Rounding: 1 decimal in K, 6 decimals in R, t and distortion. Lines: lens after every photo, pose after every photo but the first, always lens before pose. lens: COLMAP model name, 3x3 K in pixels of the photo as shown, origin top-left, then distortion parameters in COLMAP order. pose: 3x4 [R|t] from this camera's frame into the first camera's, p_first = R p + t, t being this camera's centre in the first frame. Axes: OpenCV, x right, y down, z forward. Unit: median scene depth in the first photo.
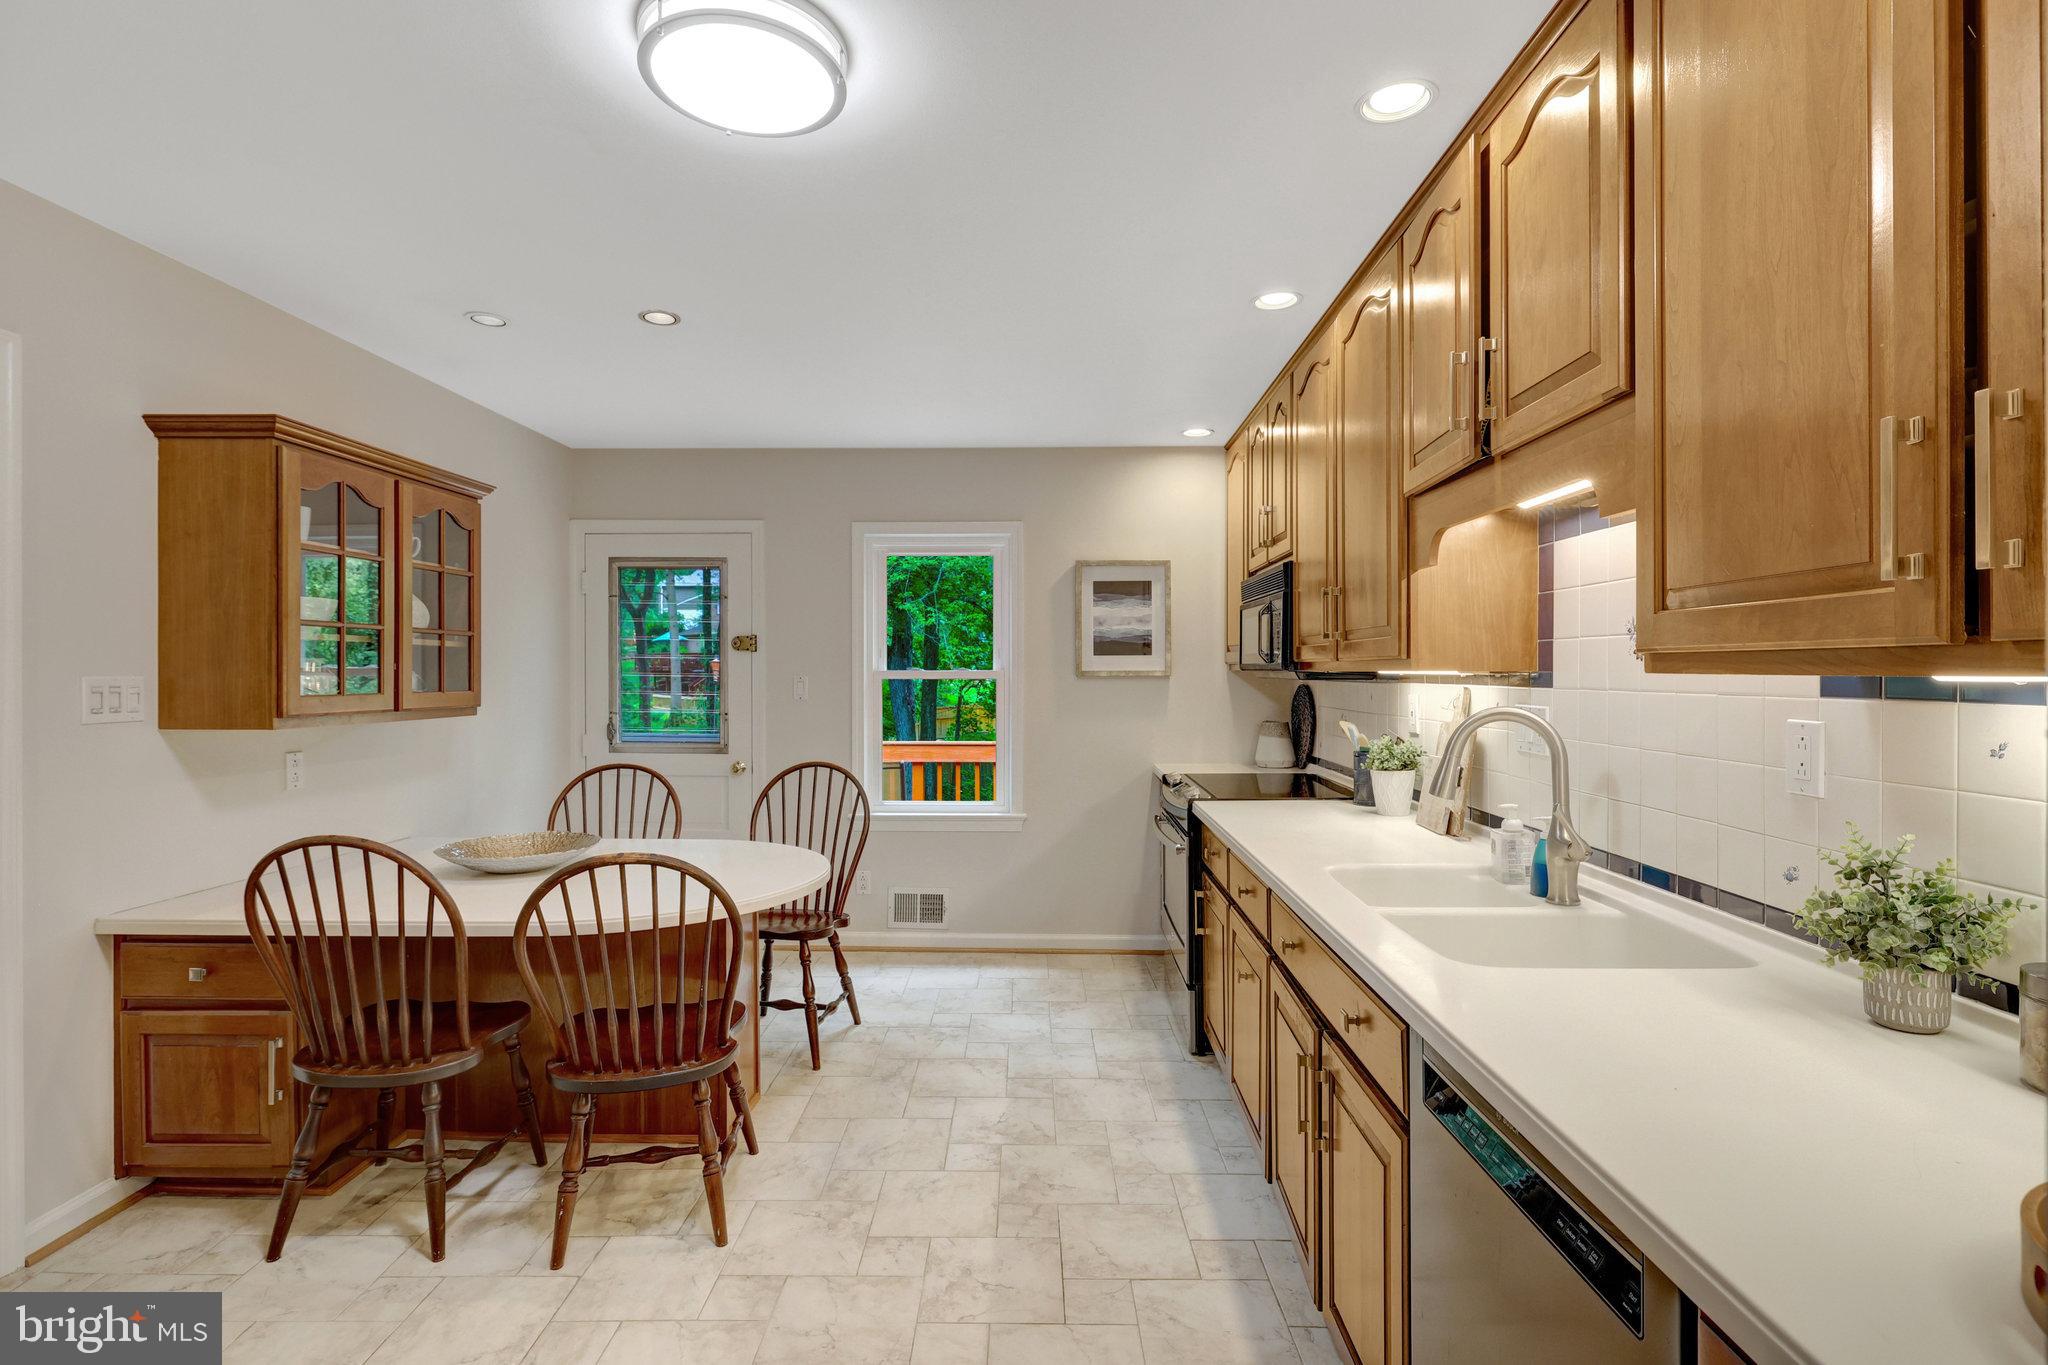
lens RADIAL K [[986.5, 0, 1024.2], [0, 986.5, 676.7], [0, 0, 1]] dist [-0.000917, 0.000316]
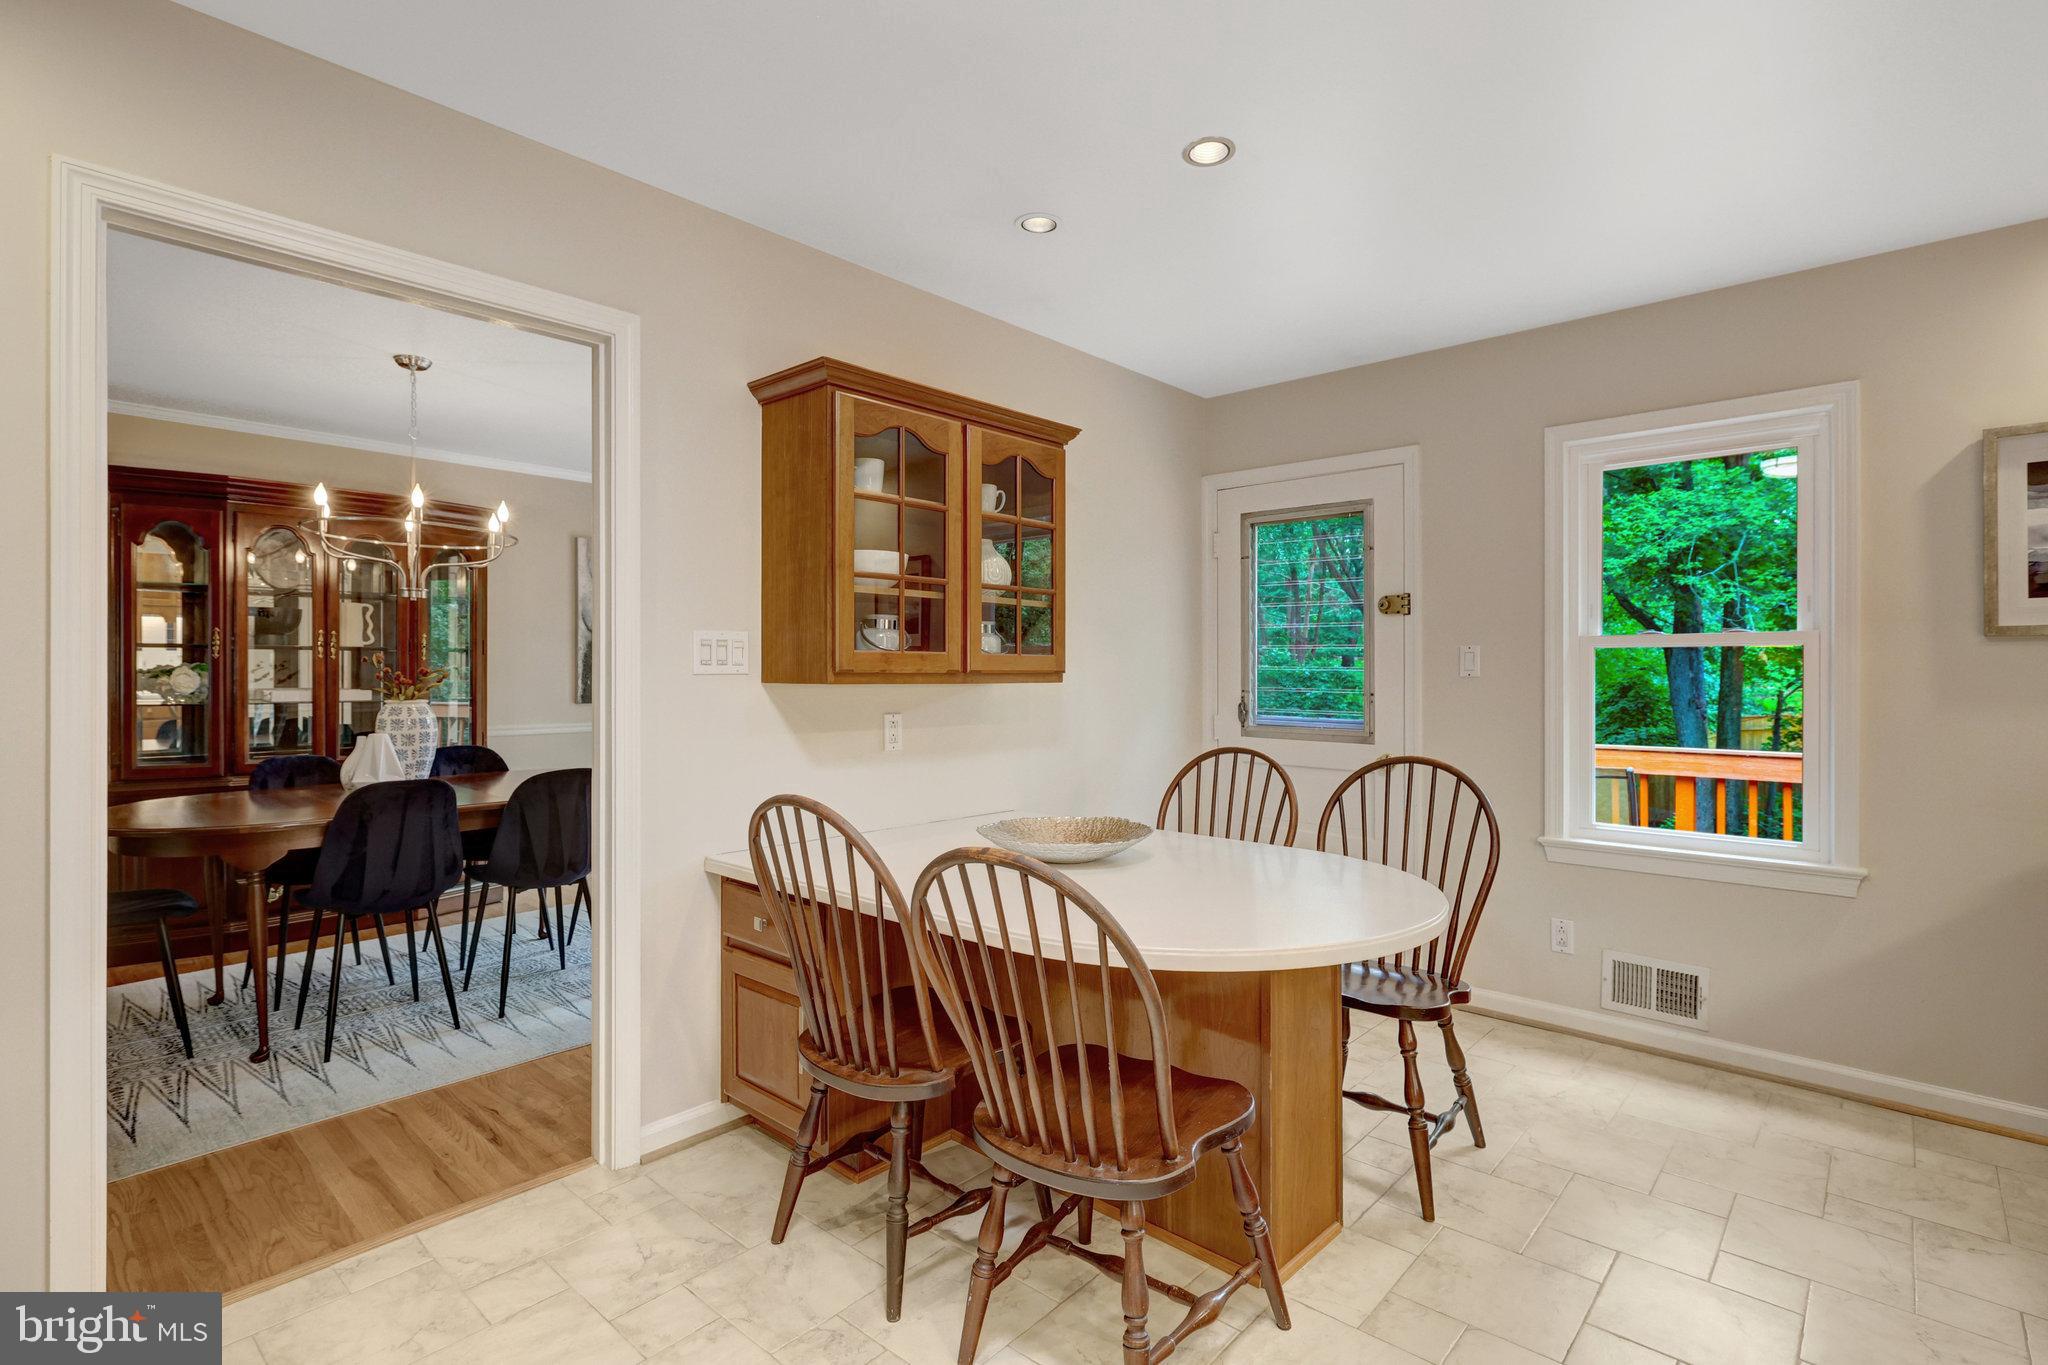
lens RADIAL K [[988.2, 0, 1030.9], [0, 988.2, 673.6], [0, 0, 1]] dist [0.003462, 0.003765]
pose [[0.751930, 0.001279, -0.659242, 0.022843], [-0.004608, 0.999984, -0.003317, 0.031163], [0.659227, 0.005532, 0.751924, 0.270673]]
